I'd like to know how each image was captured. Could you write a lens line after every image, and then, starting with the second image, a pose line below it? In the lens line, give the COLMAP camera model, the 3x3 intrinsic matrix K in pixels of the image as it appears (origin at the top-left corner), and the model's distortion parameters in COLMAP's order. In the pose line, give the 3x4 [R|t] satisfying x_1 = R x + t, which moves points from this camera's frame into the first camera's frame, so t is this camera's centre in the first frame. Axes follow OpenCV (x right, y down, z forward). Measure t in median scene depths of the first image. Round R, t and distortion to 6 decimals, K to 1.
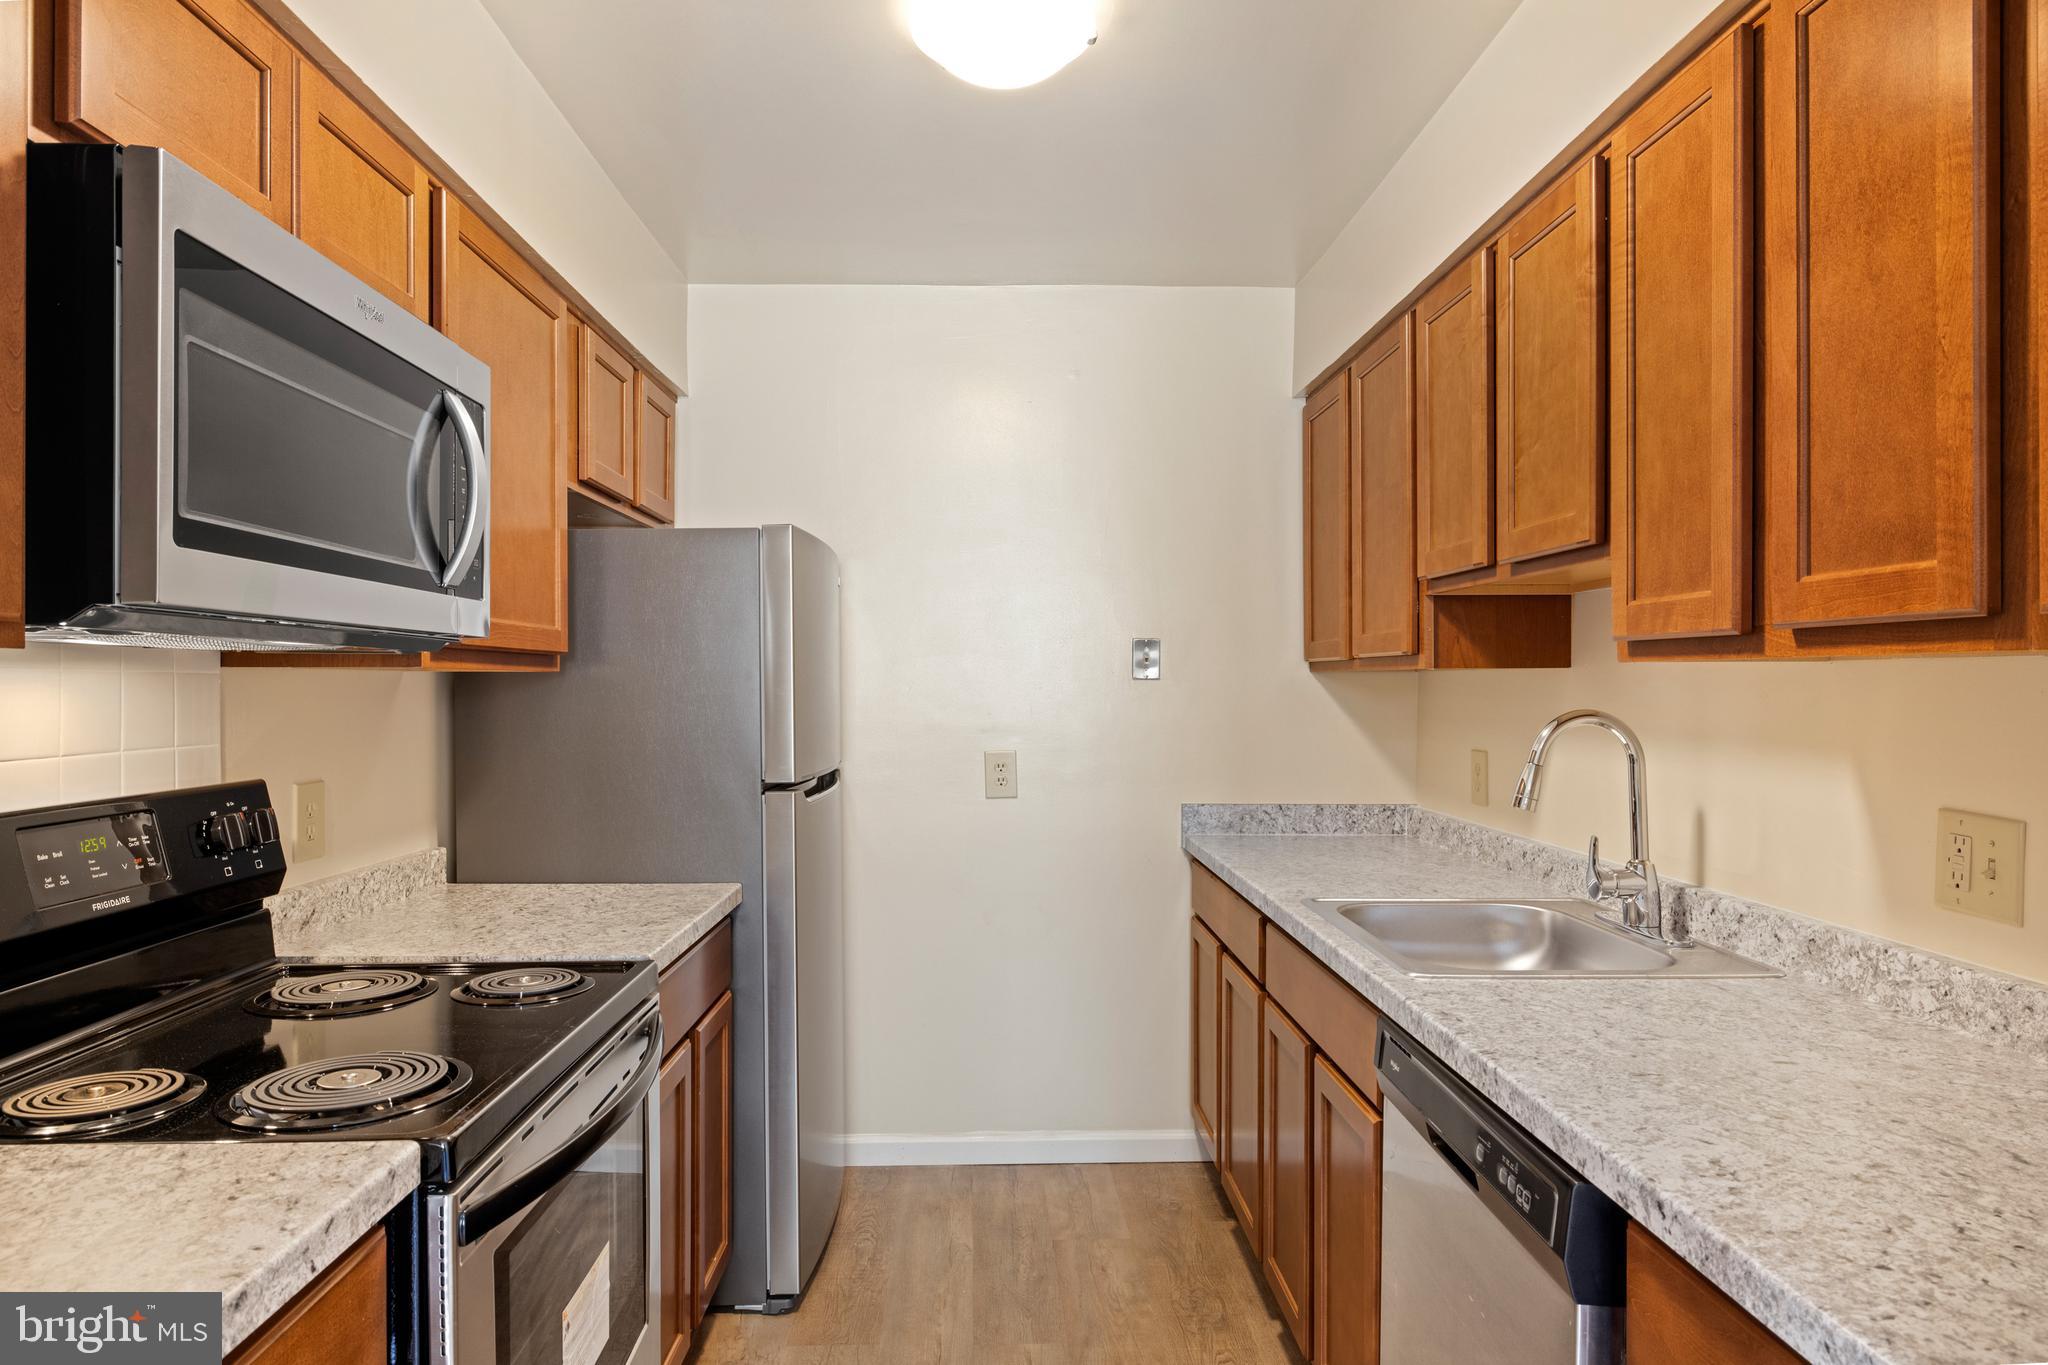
lens RADIAL K [[1212.2, 0, 1031.4], [0, 1212.2, 689.3], [0, 0, 1]] dist [-0.007491, -0.001834]
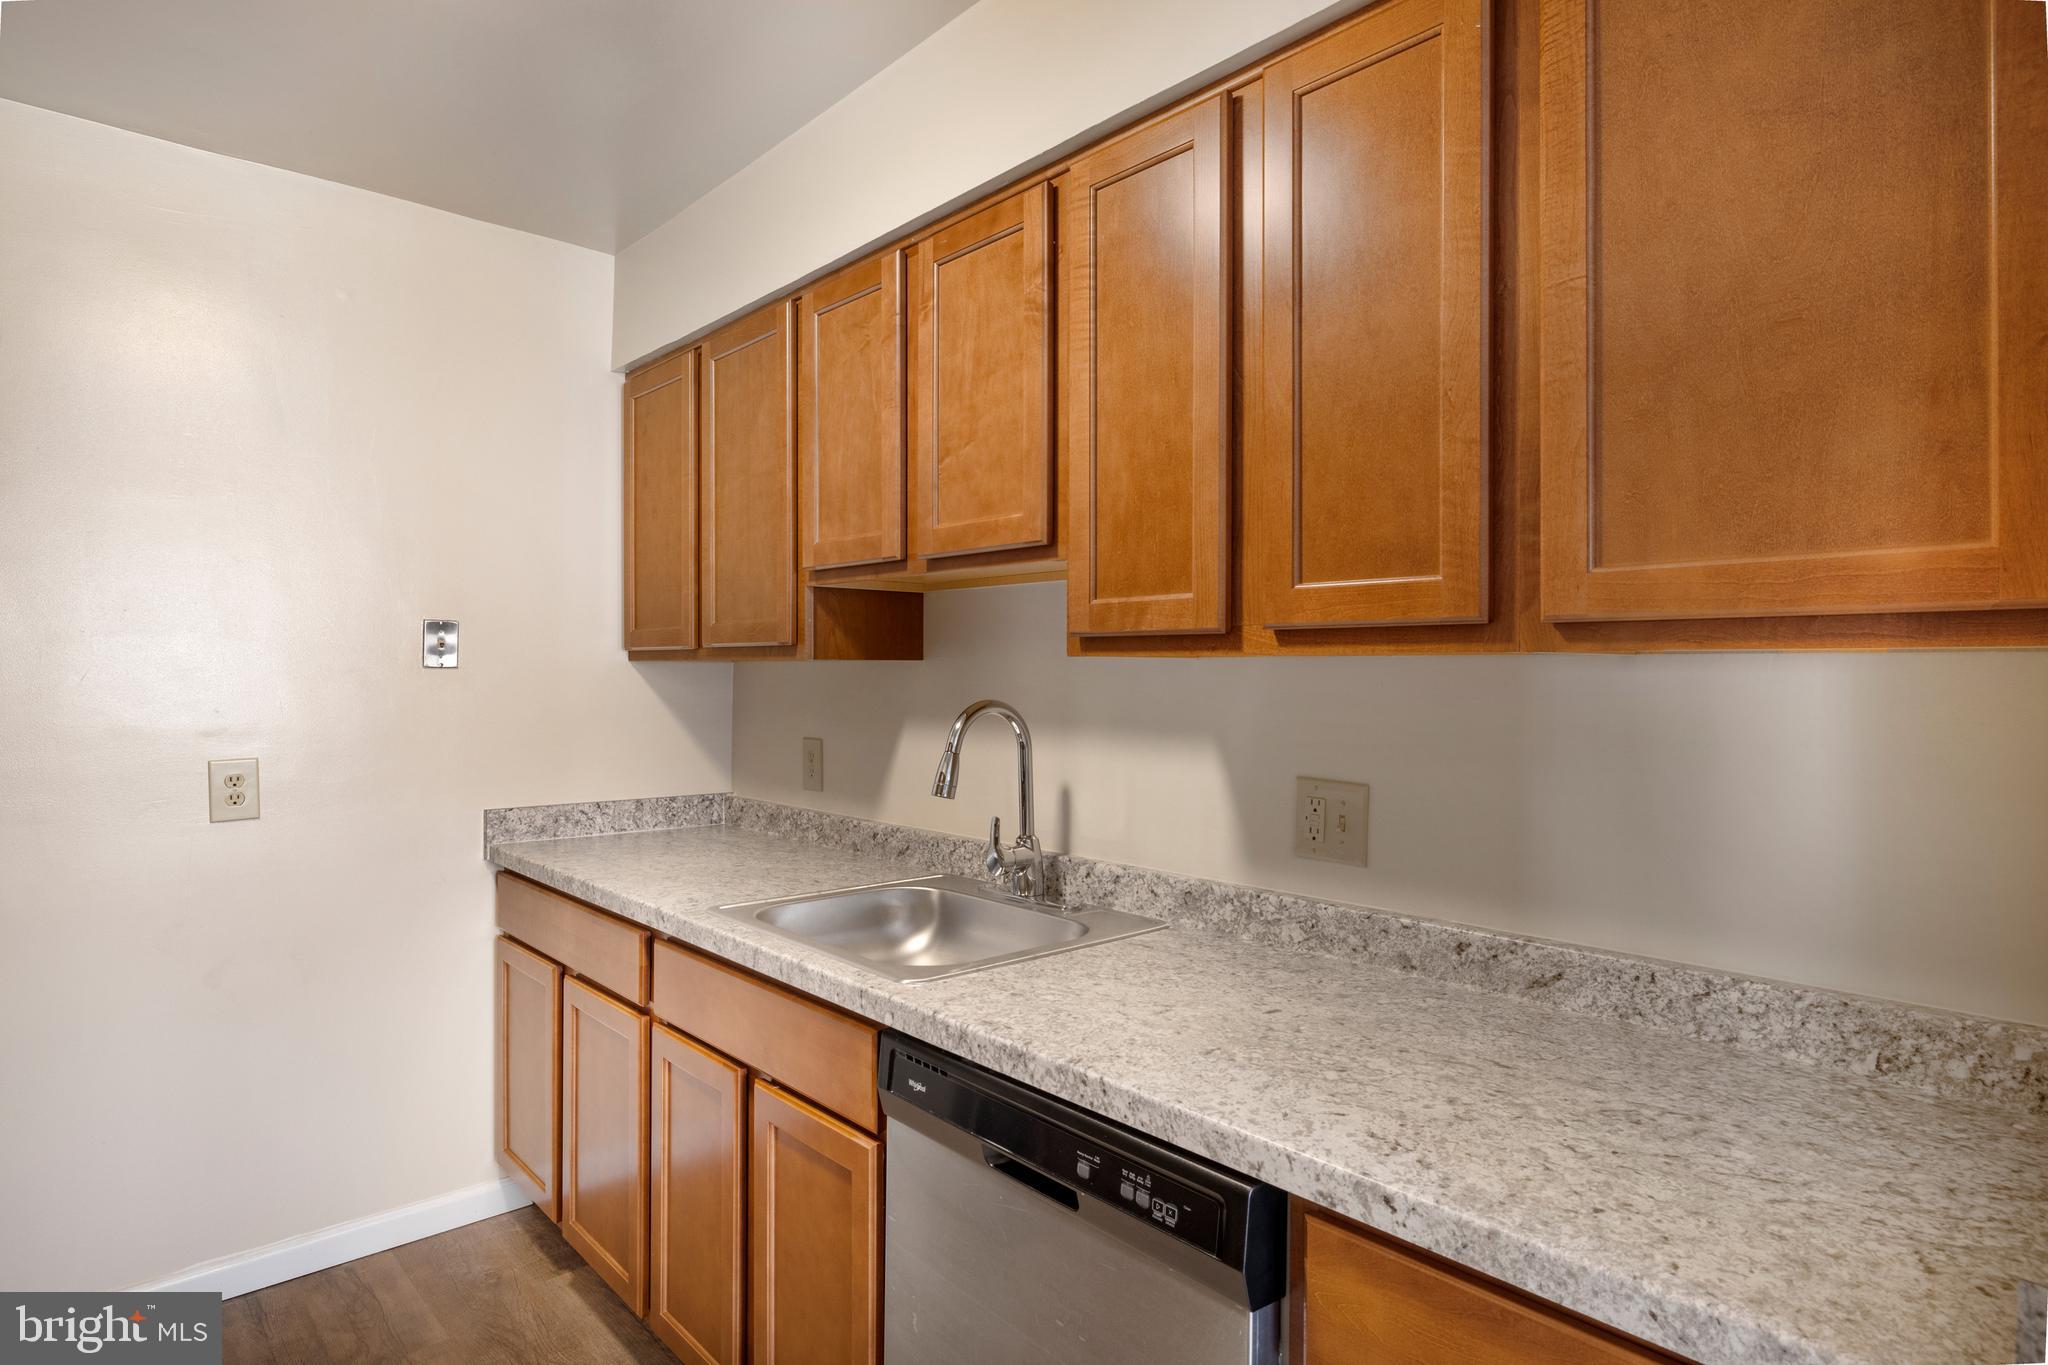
lens RADIAL K [[1080.3, 0, 1014.1], [0, 1080.3, 673.9], [0, 0, 1]] dist [-0.003681, 0.000188]
pose [[0.763075, 0.003887, 0.646299, -0.203549], [-0.001672, 0.999990, -0.004040, -0.003539], [-0.646308, 0.002002, 0.763074, 0.354059]]
